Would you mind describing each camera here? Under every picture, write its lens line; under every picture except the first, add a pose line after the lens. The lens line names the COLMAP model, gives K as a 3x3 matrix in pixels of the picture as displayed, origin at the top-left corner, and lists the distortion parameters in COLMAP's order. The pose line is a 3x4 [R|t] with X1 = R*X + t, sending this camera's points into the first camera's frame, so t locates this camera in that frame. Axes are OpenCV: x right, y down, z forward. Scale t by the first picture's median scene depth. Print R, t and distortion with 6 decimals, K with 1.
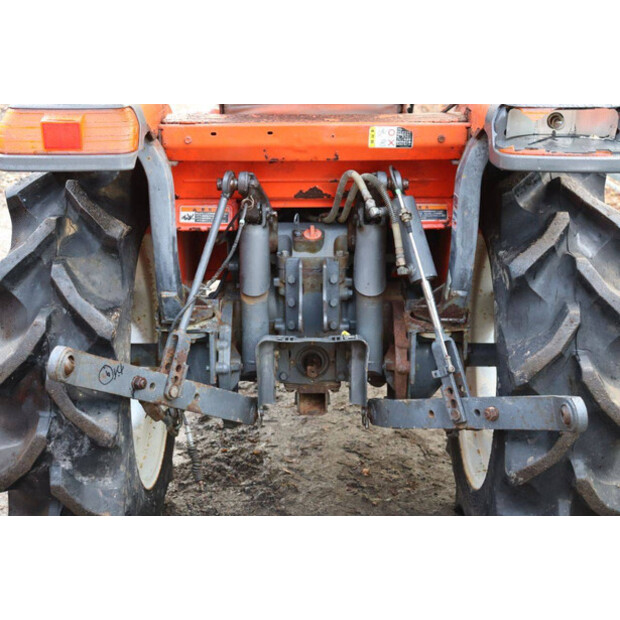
lens RADIAL K [[970.4, 0, 305.3], [0, 970.4, 295.6], [0, 0, 1]] dist [0.124759, 0.000000]
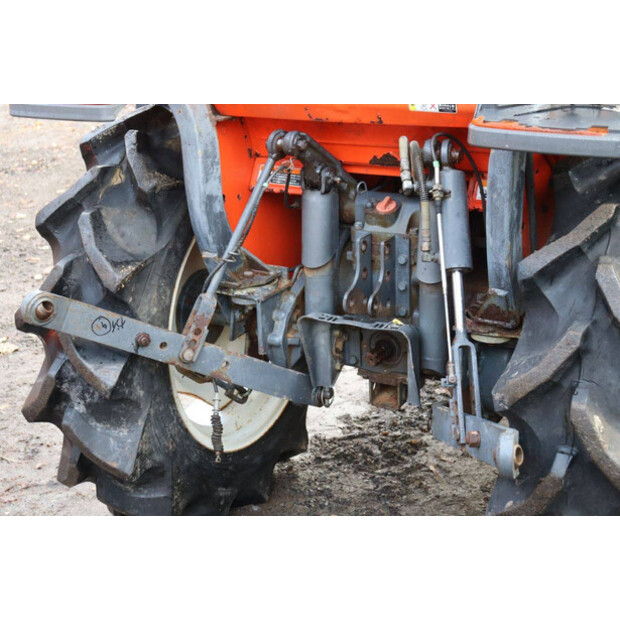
lens RADIAL K [[1022.3, 0, 313.9], [0, 1022.3, 291.7], [0, 0, 1]] dist [0.104760, 0.000000]
pose [[0.874665, 0.126686, -0.467881, 0.436969], [-0.111338, 0.991943, 0.060446, -0.038593], [0.471769, -0.000777, 0.881722, 0.158792]]
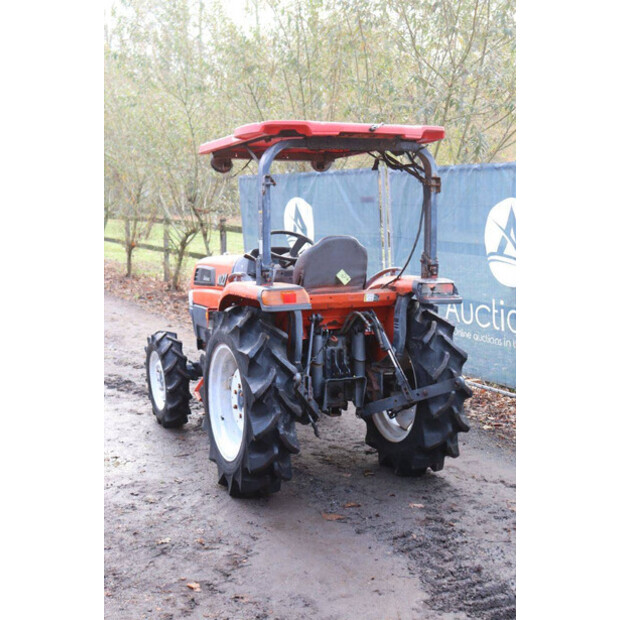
lens RADIAL K [[893.8, 0, 297.4], [0, 893.8, 309.2], [0, 0, 1]] dist [0.095104, 0.000000]
pose [[0.921804, -0.043096, 0.385253, -1.046003], [0.119953, 0.976737, -0.177751, 0.280524], [-0.368631, 0.210064, 0.905530, -1.142971]]
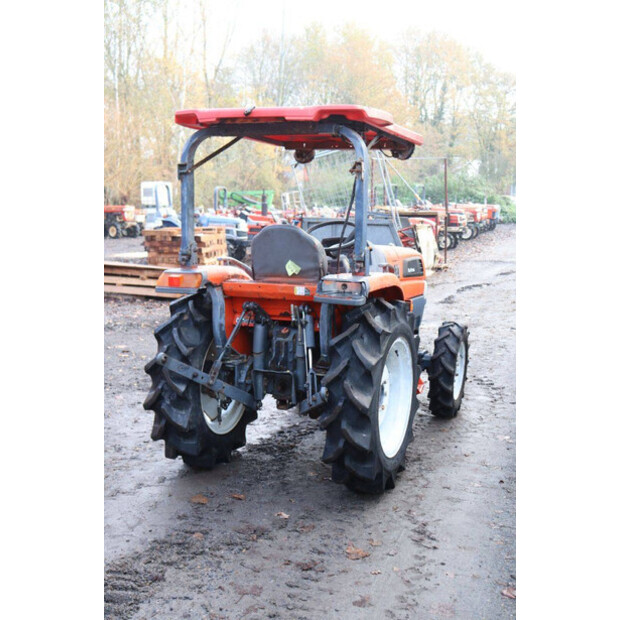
lens RADIAL K [[806.7, 0, 304.3], [0, 806.7, 310.6], [0, 0, 1]] dist [0.040845, 0.000000]
pose [[0.923909, 0.063157, -0.377364, 0.885701], [-0.131386, 0.978679, -0.157879, 0.217449], [0.359347, 0.195446, 0.912508, -0.904209]]
